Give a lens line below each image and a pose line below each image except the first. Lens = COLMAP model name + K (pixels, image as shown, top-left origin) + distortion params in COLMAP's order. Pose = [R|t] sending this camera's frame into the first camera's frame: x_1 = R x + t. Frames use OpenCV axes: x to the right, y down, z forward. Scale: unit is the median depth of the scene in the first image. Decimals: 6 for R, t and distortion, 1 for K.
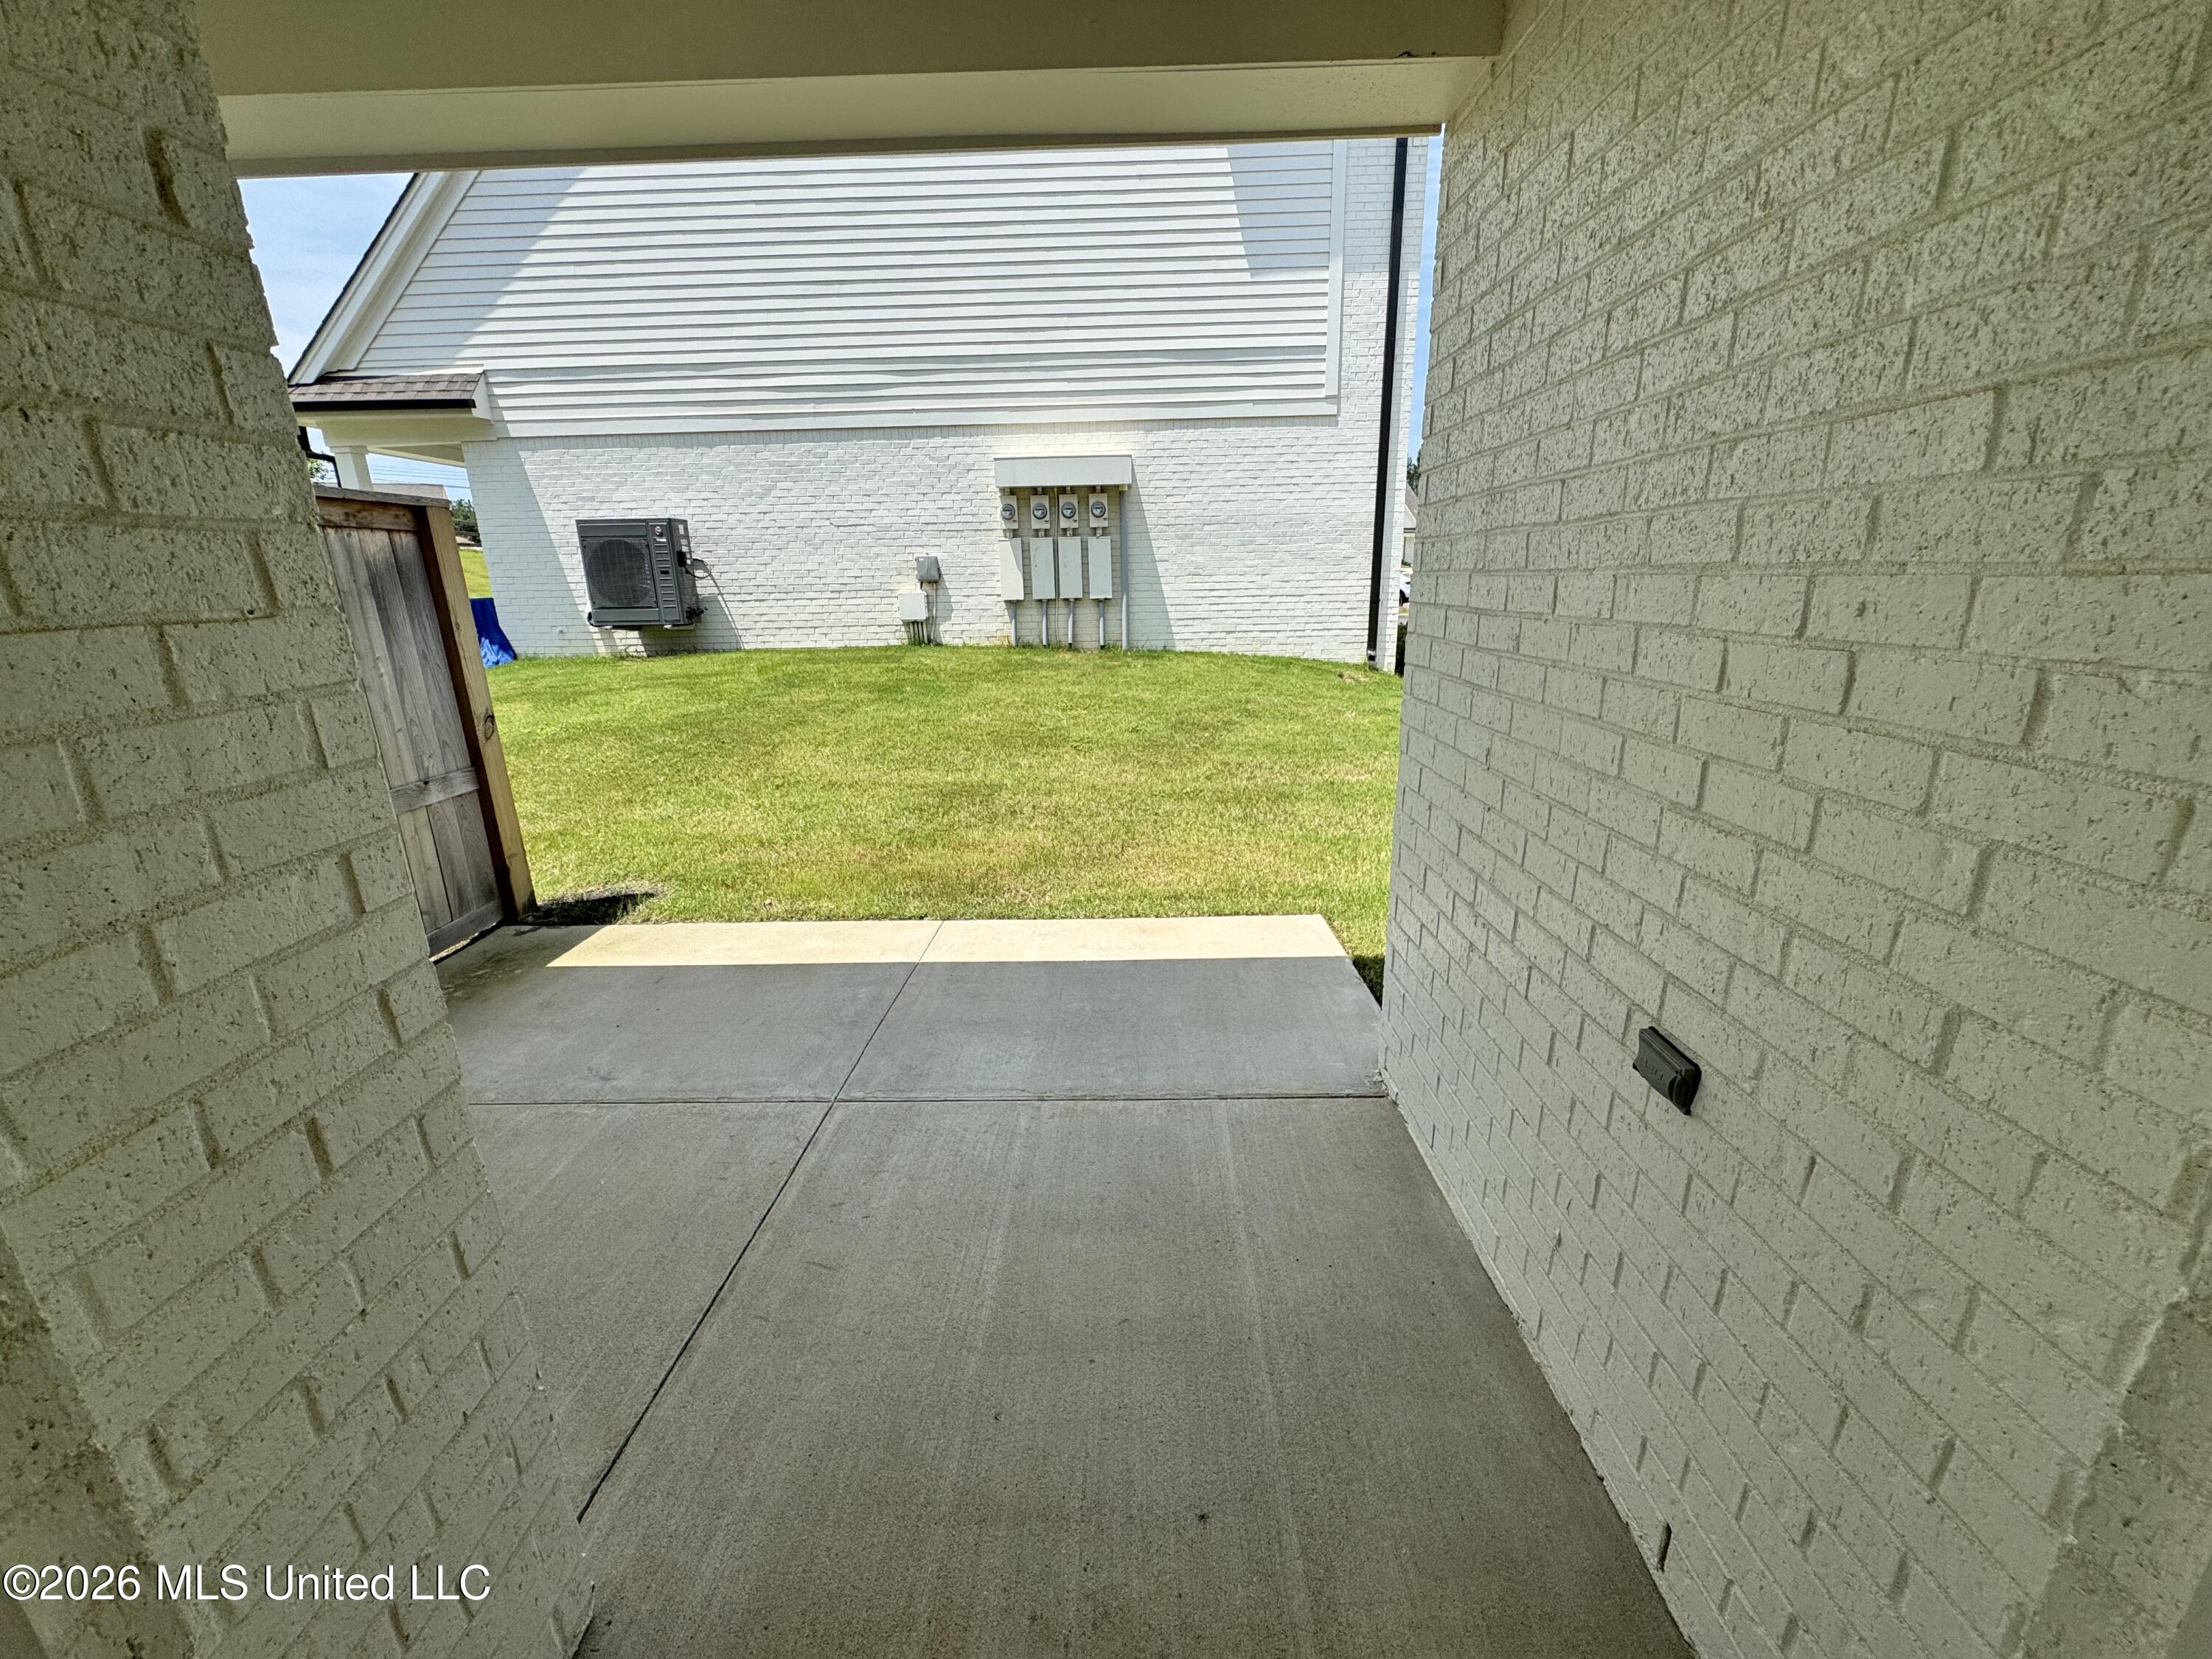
lens RADIAL K [[880.7, 0, 1107.6], [0, 880.7, 833.6], [0, 0, 1]] dist [-0.000515, -0.000246]
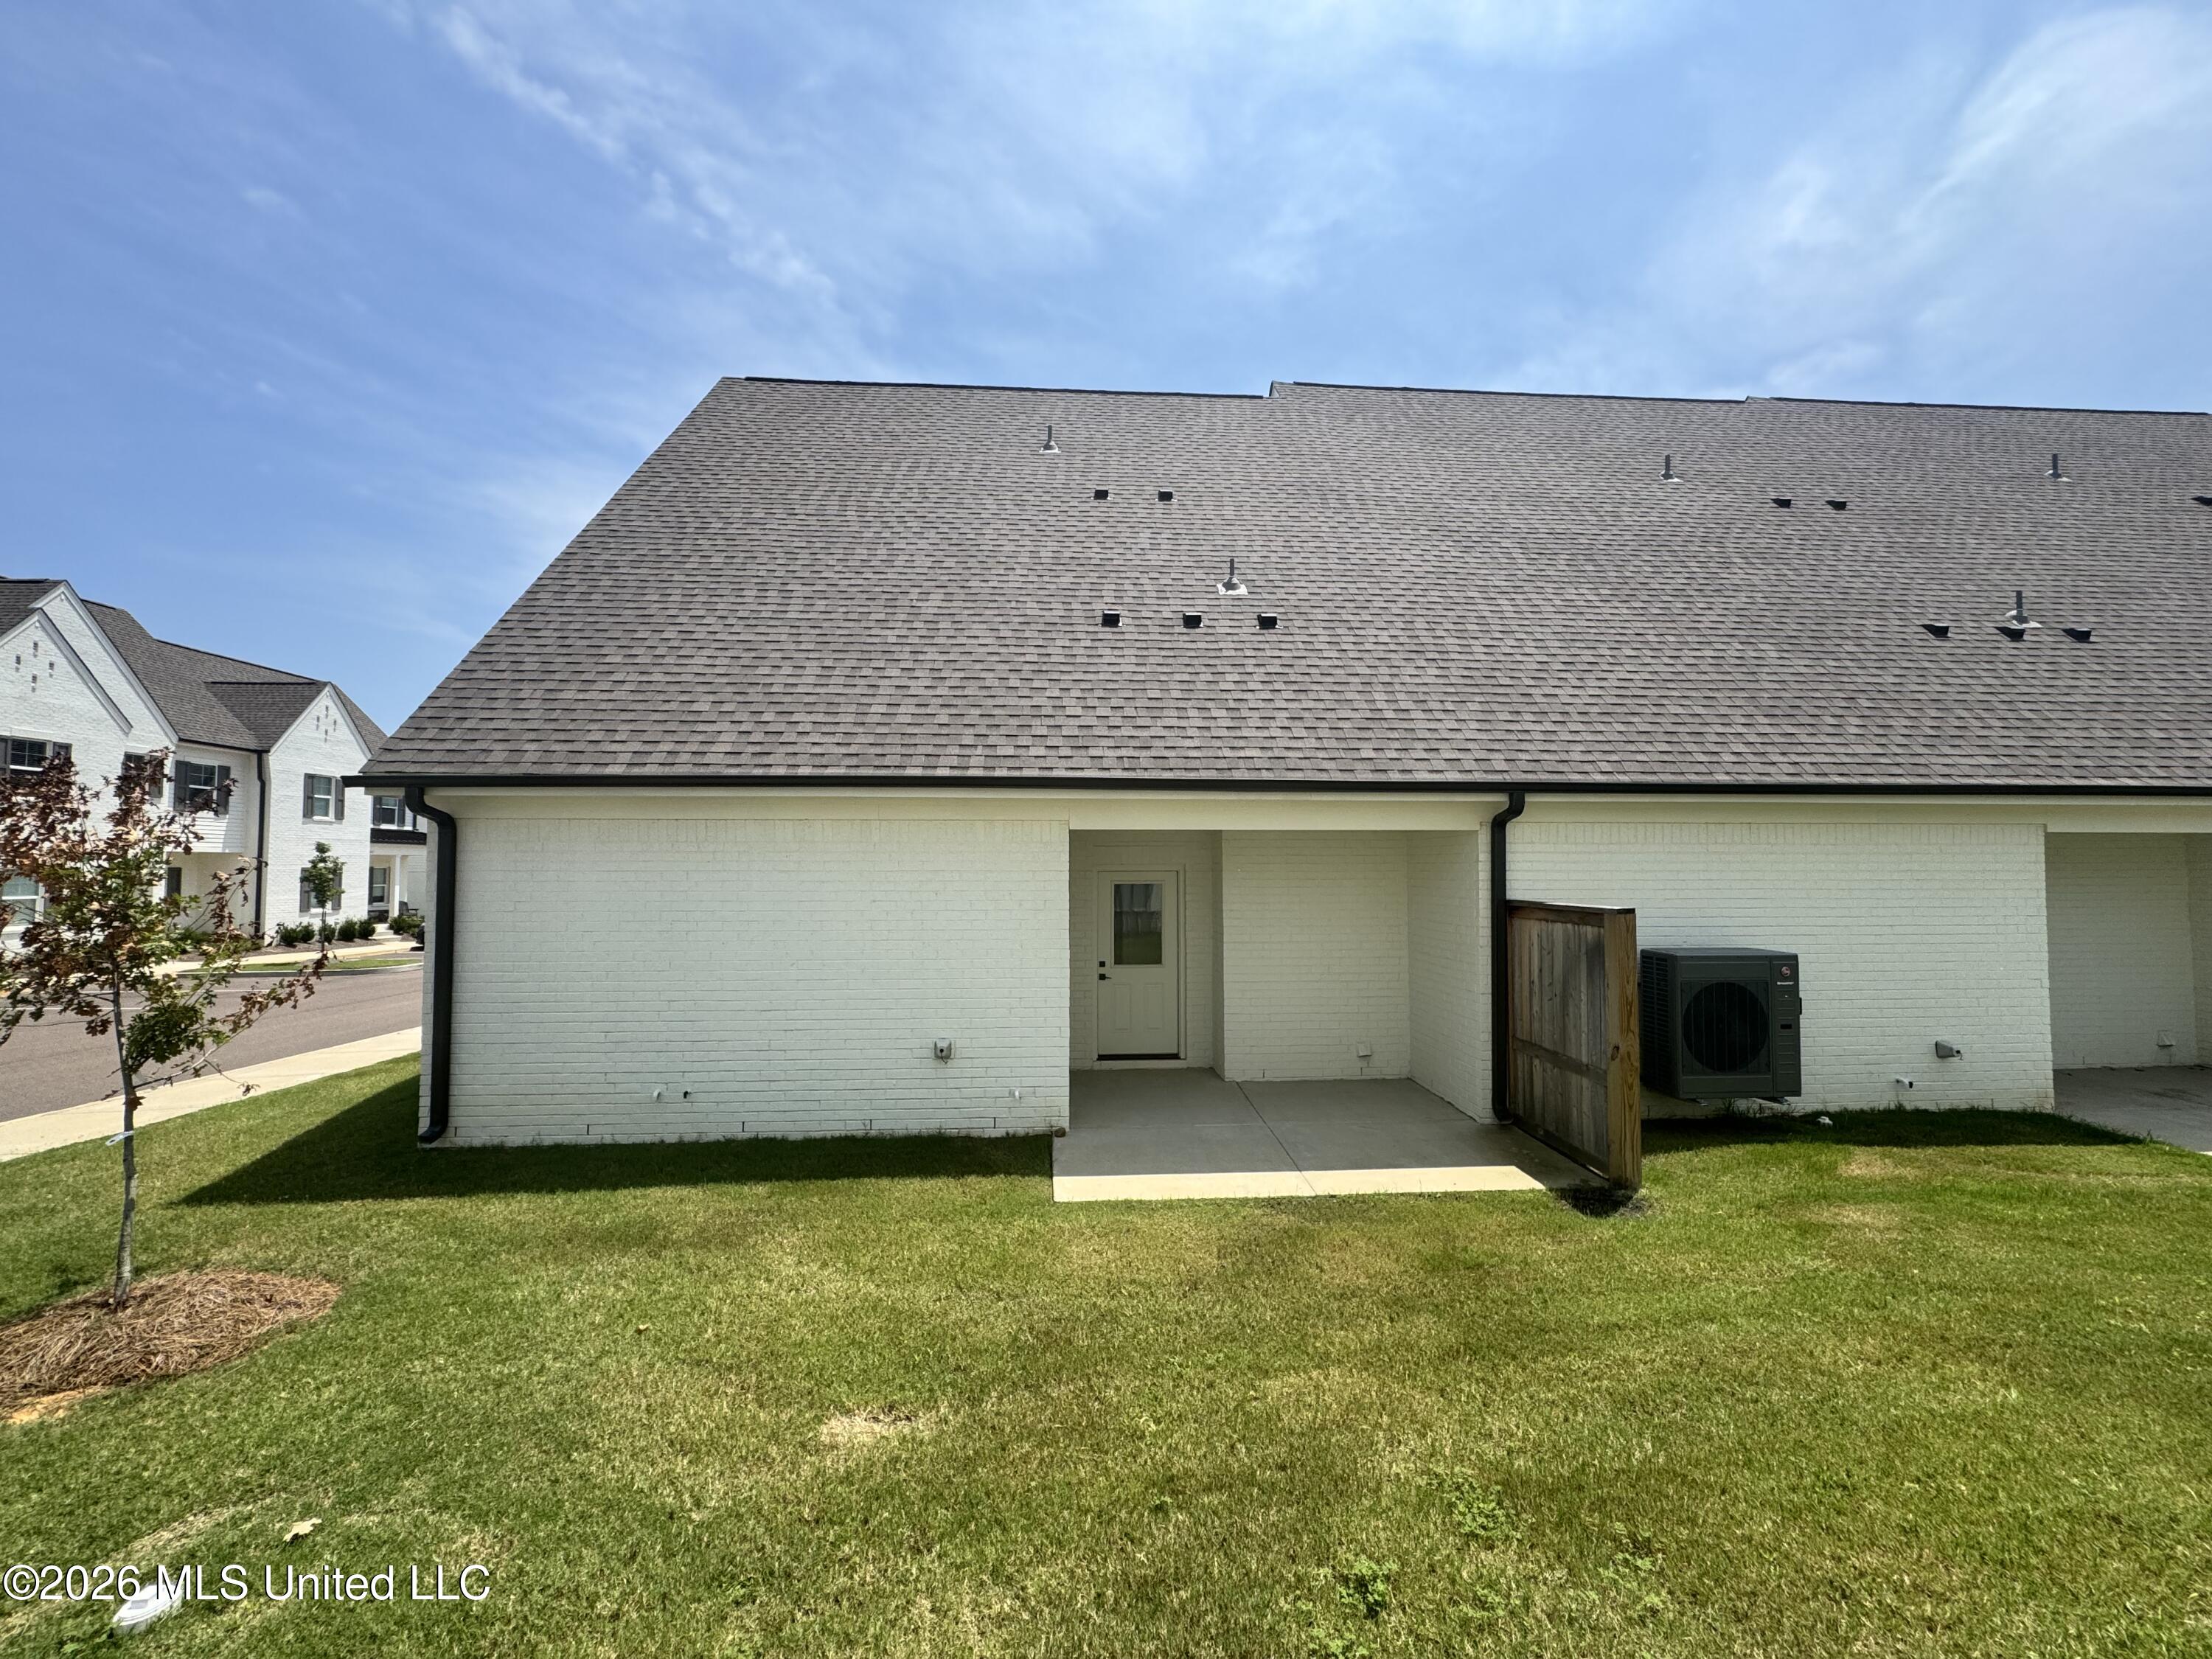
lens RADIAL K [[880.7, 0, 1108.4], [0, 880.7, 832.5], [0, 0, 1]] dist [-0.000515, -0.000246]
pose [[-0.994948, 0.016059, -0.099096, 0.282545], [-0.008706, 0.969600, 0.244541, -0.813938], [0.100011, 0.244168, -0.964562, 2.195844]]
